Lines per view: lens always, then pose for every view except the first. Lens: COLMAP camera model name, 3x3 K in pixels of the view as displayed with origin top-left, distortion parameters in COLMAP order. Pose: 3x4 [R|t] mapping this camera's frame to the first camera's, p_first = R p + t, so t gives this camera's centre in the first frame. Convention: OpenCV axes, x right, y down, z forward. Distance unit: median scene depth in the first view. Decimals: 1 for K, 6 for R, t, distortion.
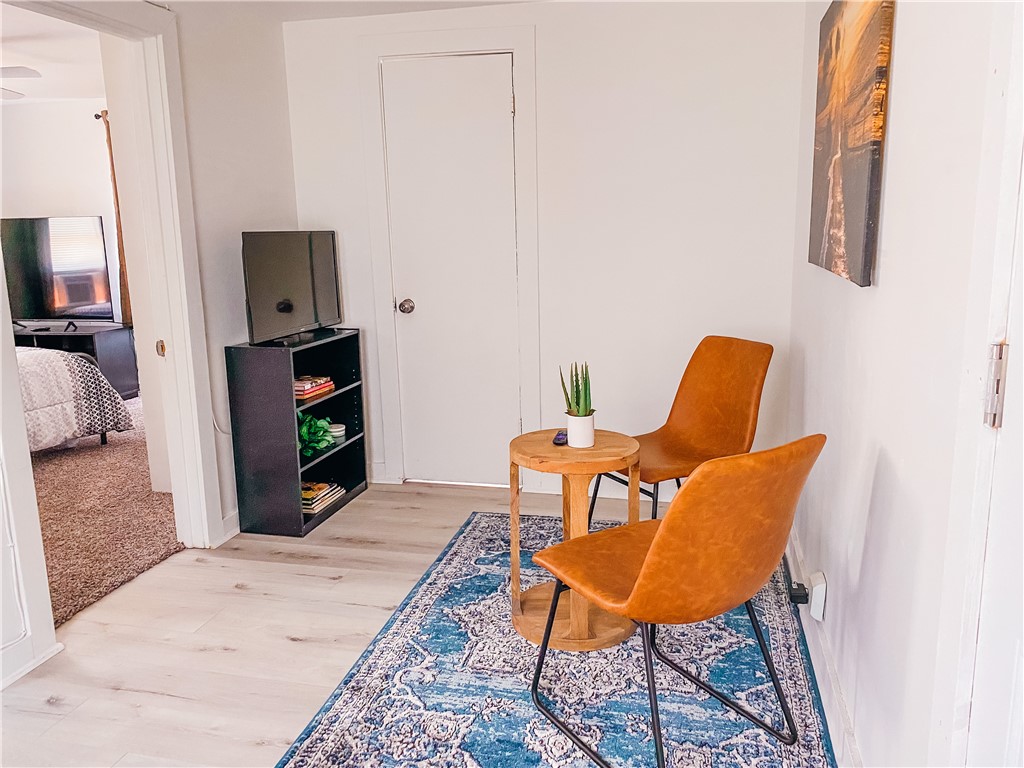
lens RADIAL K [[780.1, 0, 523.9], [0, 780.1, 378.7], [0, 0, 1]] dist [0.004704, -0.010485]
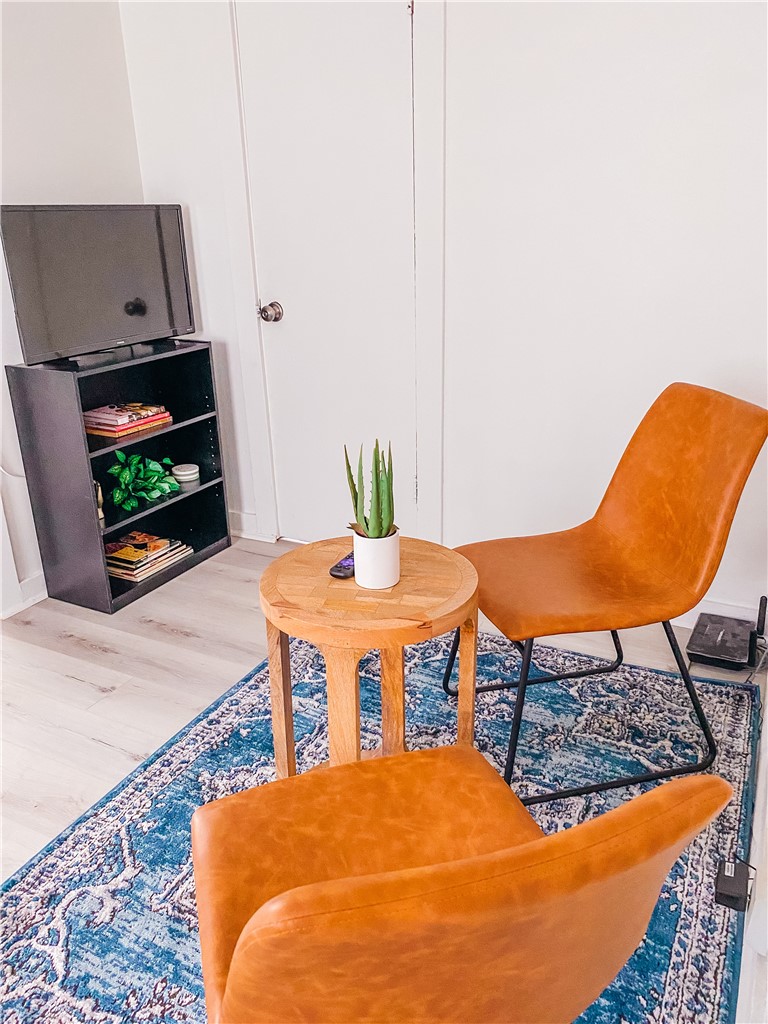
lens RADIAL K [[788.4, 0, 384.0], [0, 788.4, 512.0], [0, 0, 1]] dist [0.001027, 0.001281]
pose [[0.970159, 0.085442, -0.226916, 0.160574], [-0.043494, 0.982000, 0.183805, -0.058108], [0.238536, -0.168450, 0.956413, 0.334702]]
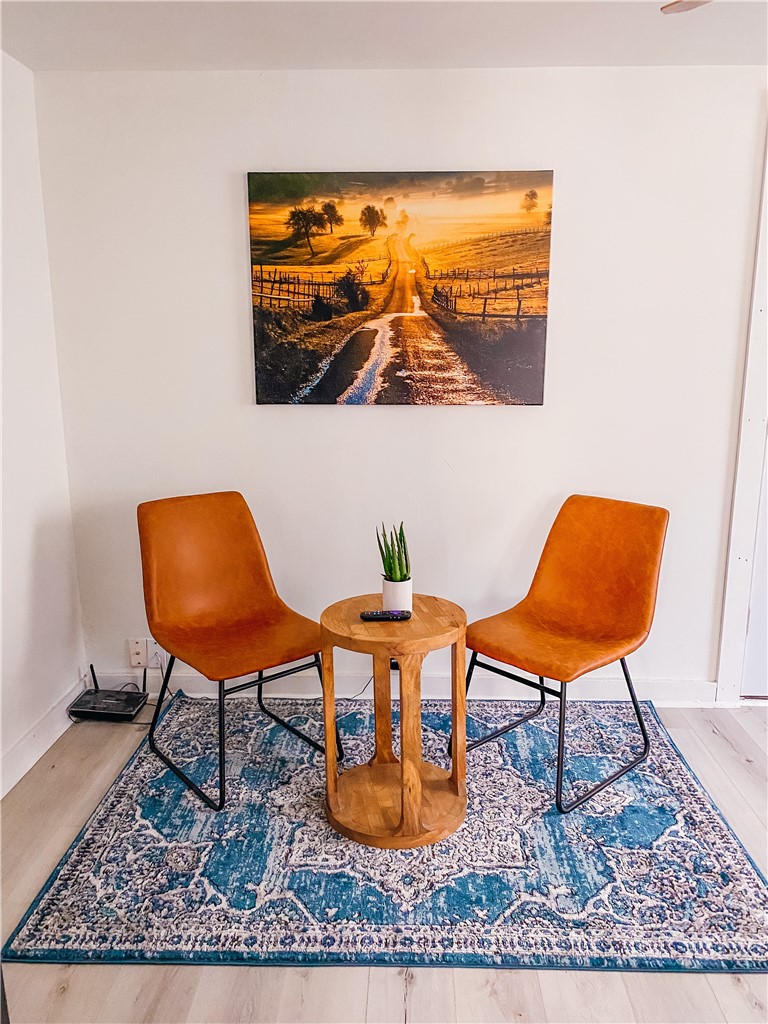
lens RADIAL K [[788.4, 0, 384.0], [0, 788.4, 512.0], [0, 0, 1]] dist [0.001027, 0.001281]
pose [[-0.191978, -0.184638, 0.963874, -0.598219], [0.197435, 0.954796, 0.222223, -0.177576], [-0.961334, 0.232965, -0.146846, 0.857575]]
